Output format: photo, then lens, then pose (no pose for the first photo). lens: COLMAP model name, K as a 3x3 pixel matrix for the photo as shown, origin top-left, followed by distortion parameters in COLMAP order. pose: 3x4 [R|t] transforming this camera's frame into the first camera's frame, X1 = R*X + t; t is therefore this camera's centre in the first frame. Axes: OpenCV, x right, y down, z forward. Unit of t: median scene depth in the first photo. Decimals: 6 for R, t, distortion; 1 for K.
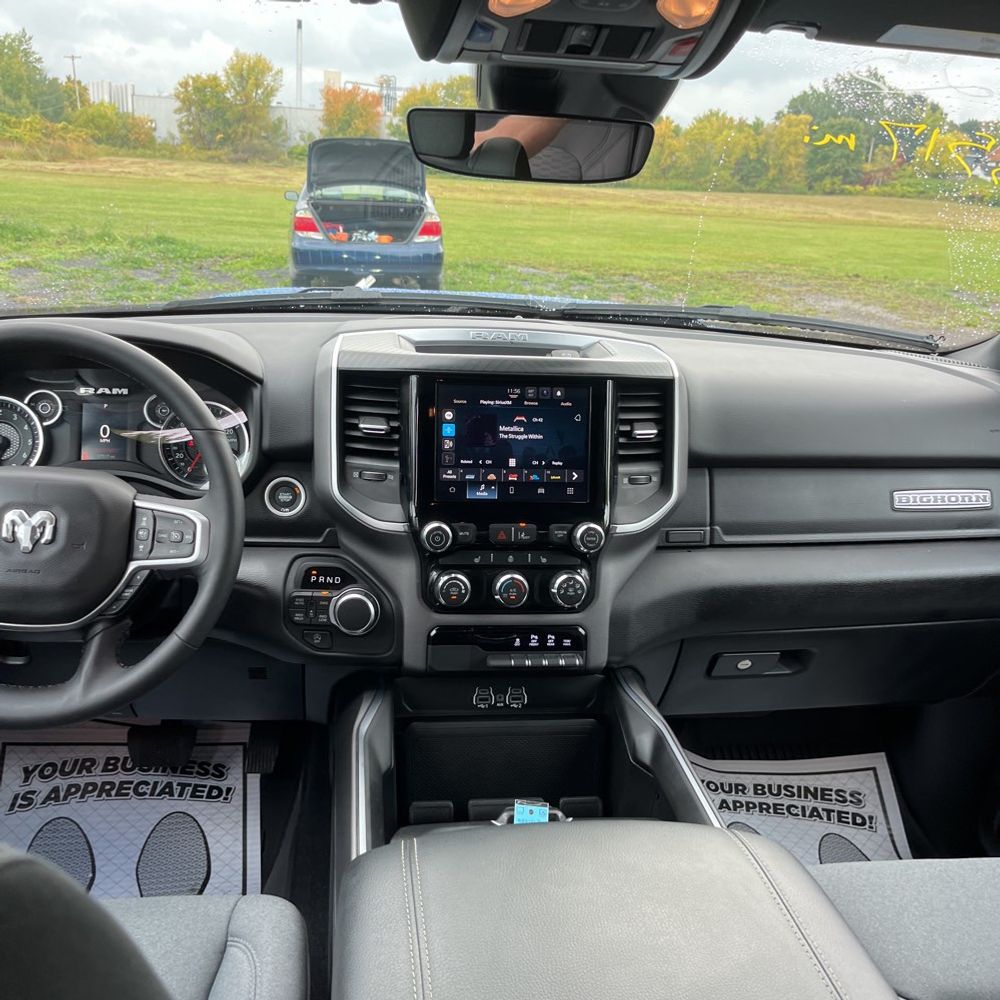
lens RADIAL K [[999.1, 0, 501.4], [0, 999.1, 522.1], [0, 0, 1]] dist [0.019493, 0.006813]
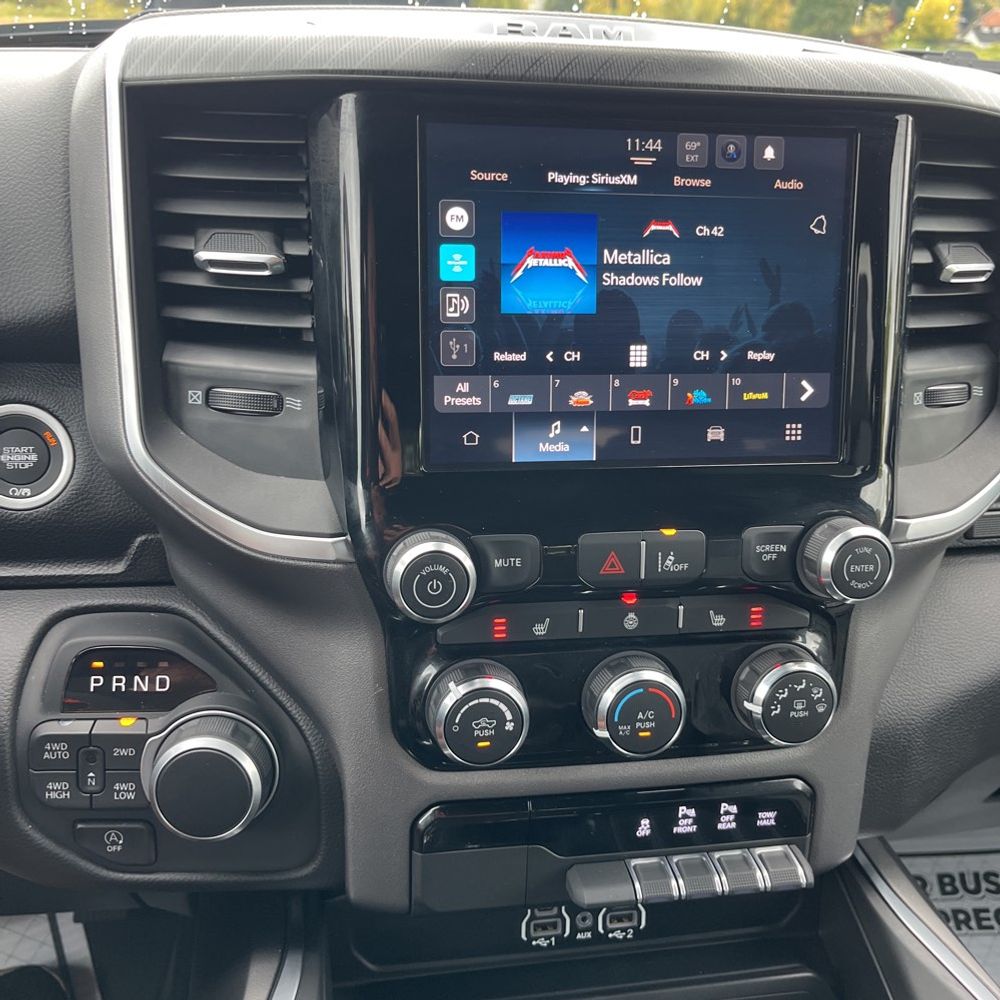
lens RADIAL K [[999.1, 0, 501.4], [0, 999.1, 522.1], [0, 0, 1]] dist [0.019493, 0.006813]
pose [[0.998877, -0.022648, 0.041626, -0.053007], [0.017730, 0.993215, 0.114935, -0.042612], [-0.043946, -0.114068, 0.992500, 0.639228]]
